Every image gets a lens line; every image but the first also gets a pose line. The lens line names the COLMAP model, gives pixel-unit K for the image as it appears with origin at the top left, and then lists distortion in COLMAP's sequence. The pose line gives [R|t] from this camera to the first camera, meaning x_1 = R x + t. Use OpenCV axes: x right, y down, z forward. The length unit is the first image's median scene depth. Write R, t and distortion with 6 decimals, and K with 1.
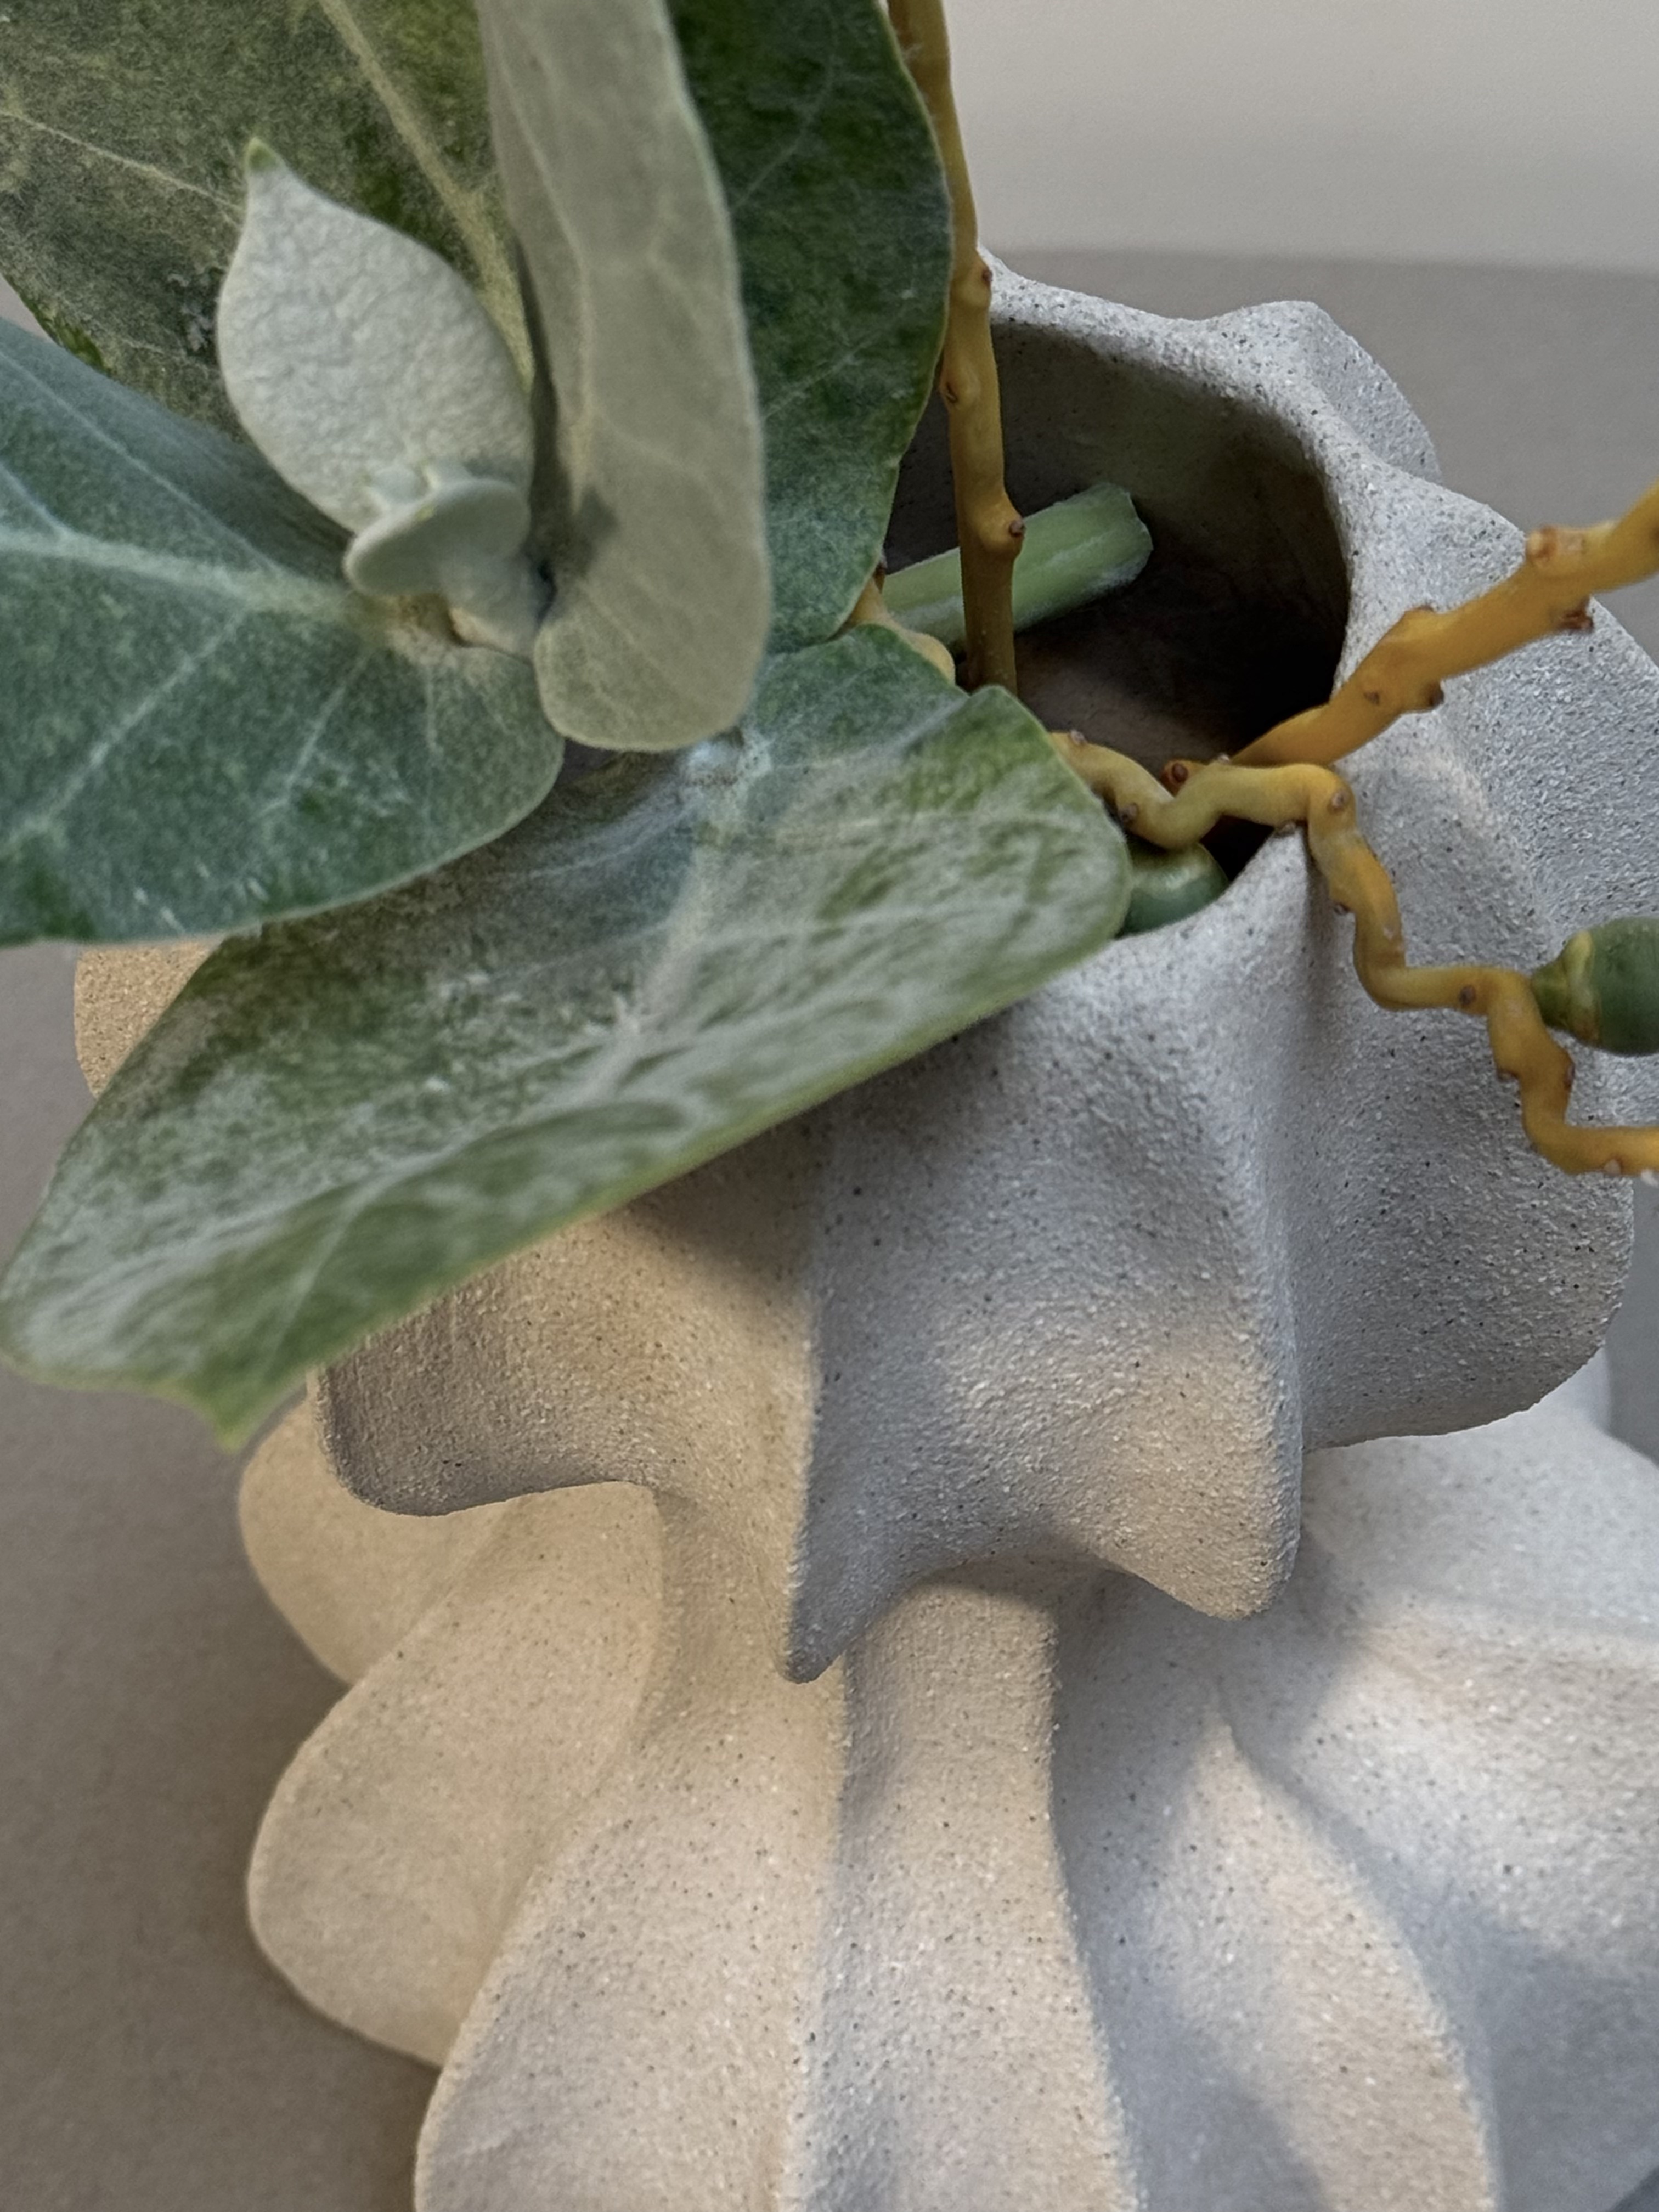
lens RADIAL K [[5269.8, 0, 825.2], [0, 5269.8, 1106.5], [0, 0, 1]] dist [0.066545, 0.000000]
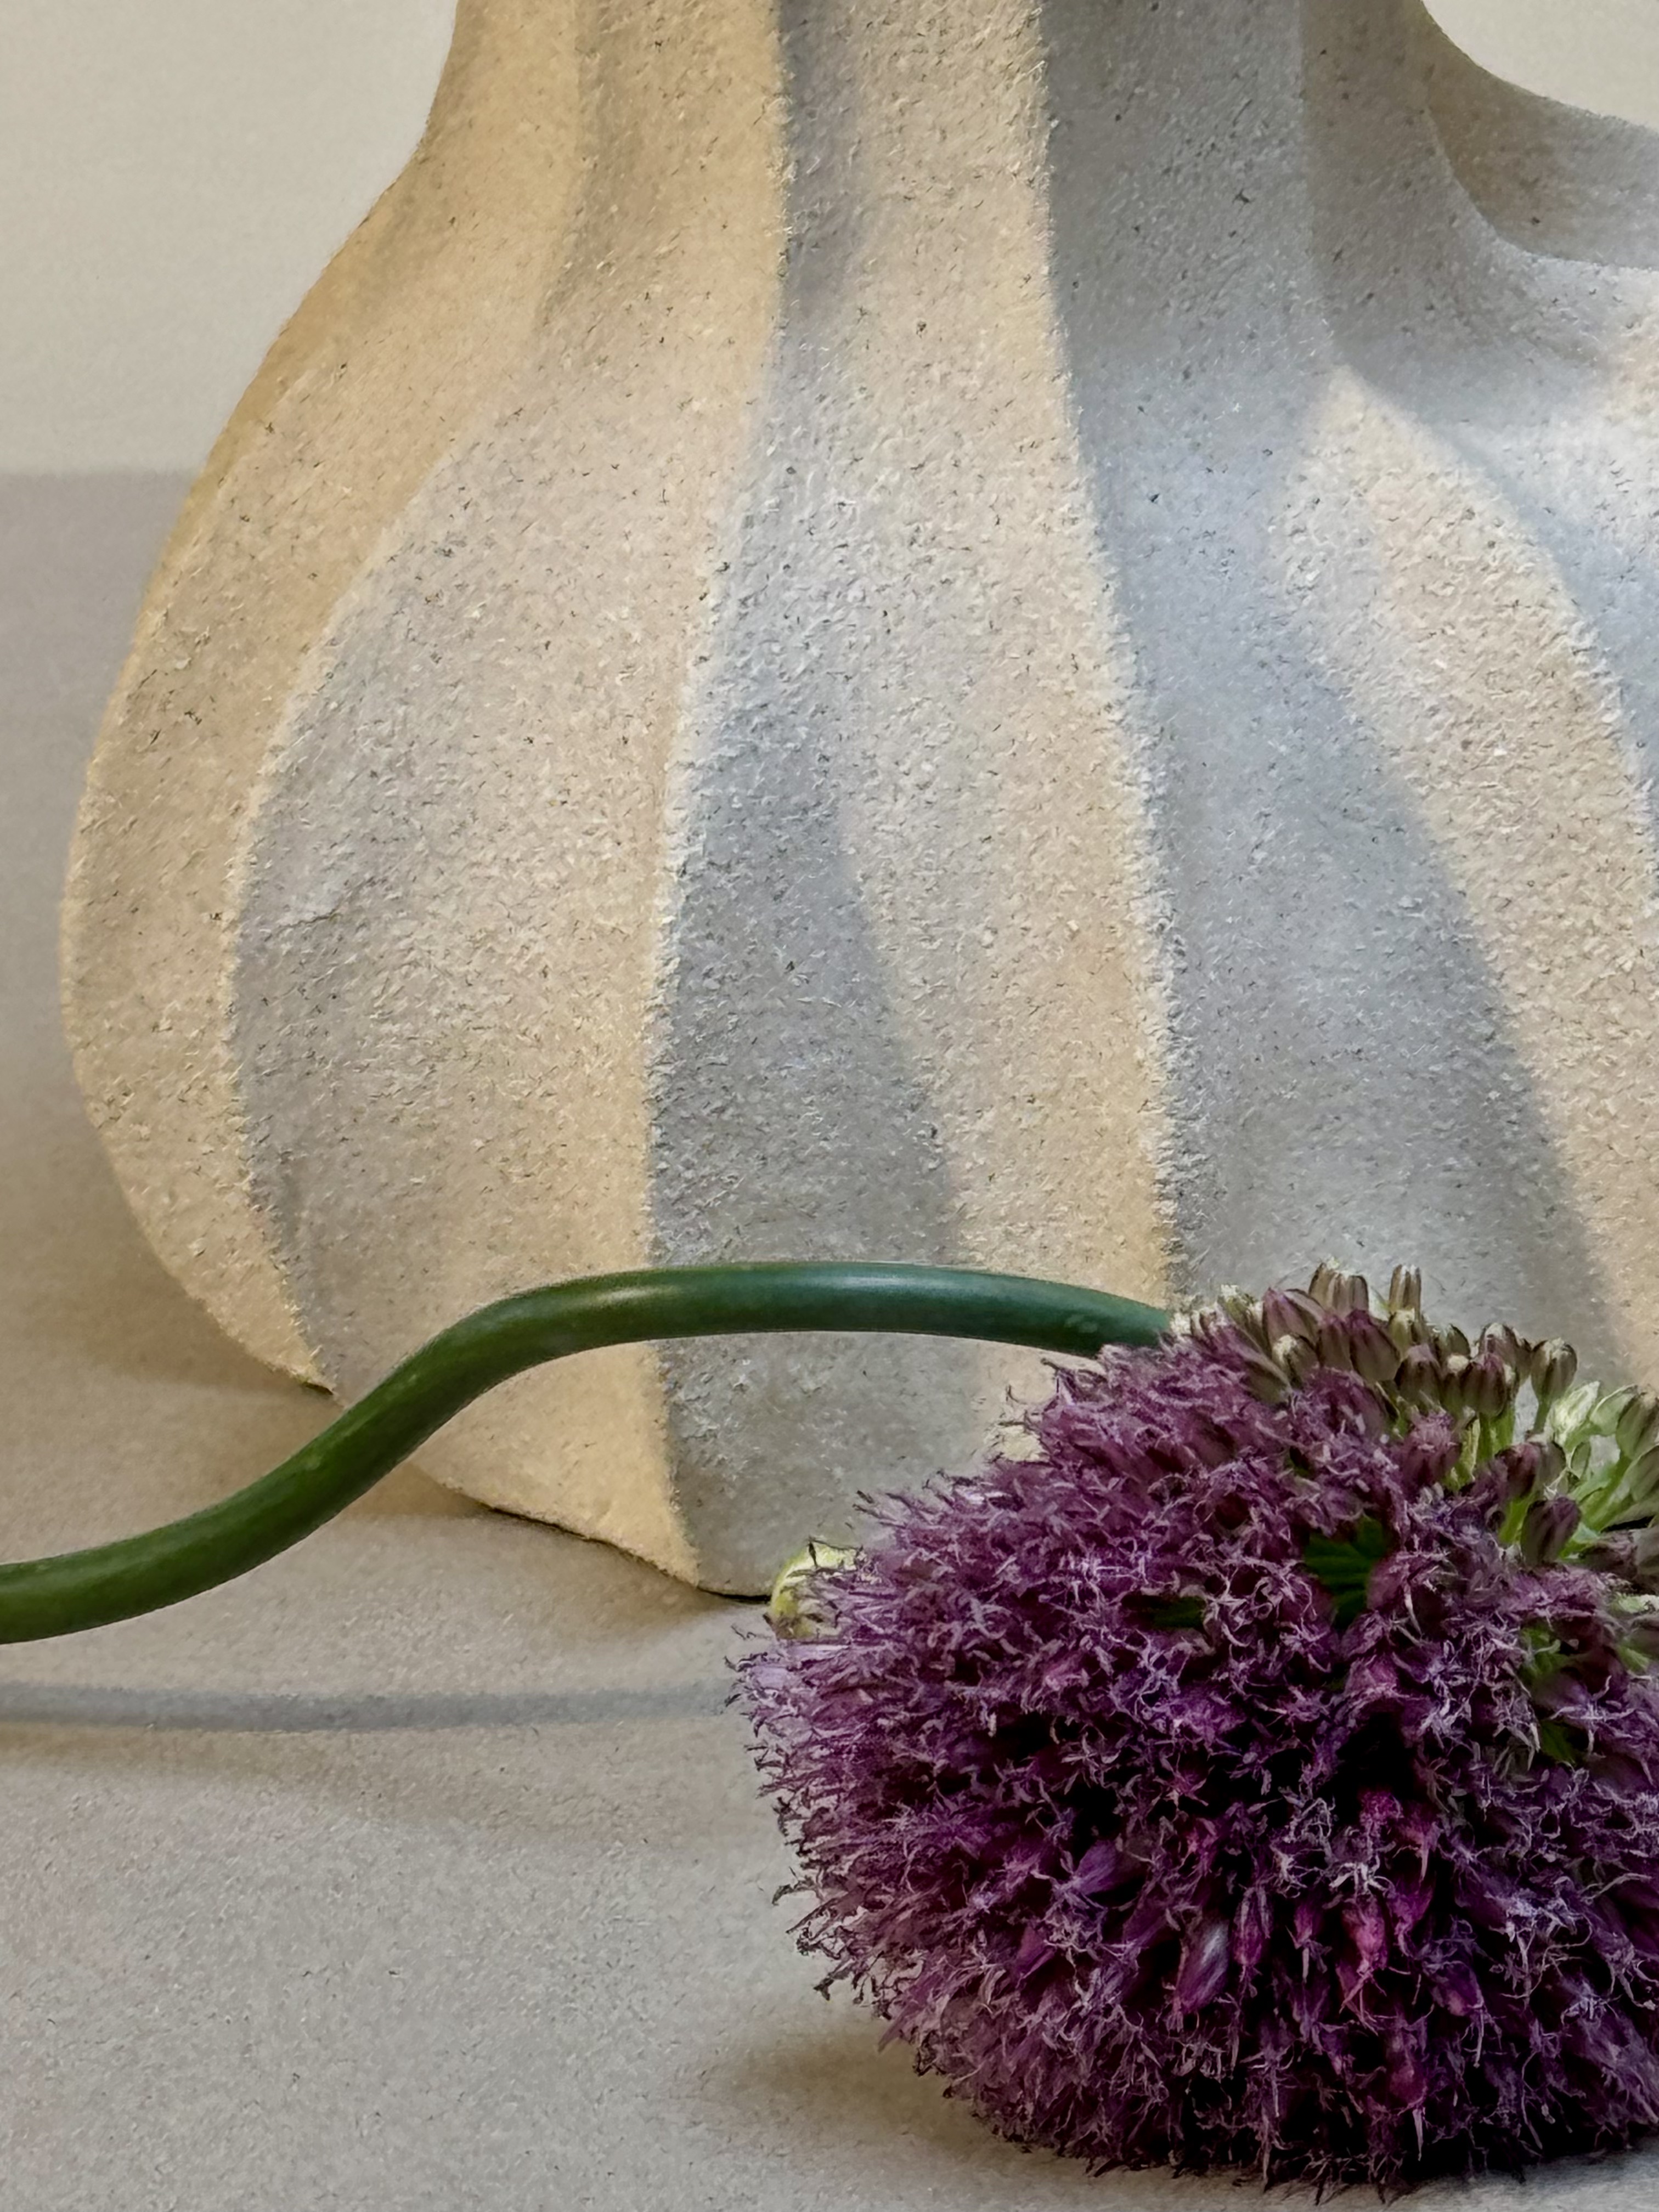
lens RADIAL K [[10375.0, 0, 830.2], [0, 10375.0, 1105.9], [0, 0, 1]] dist [-0.192528, 0.000000]
pose [[0.990671, 0.006486, -0.136123, 0.211747], [-0.069615, 0.882791, -0.464580, 0.920956], [0.117155, 0.469722, 0.875006, -0.247744]]
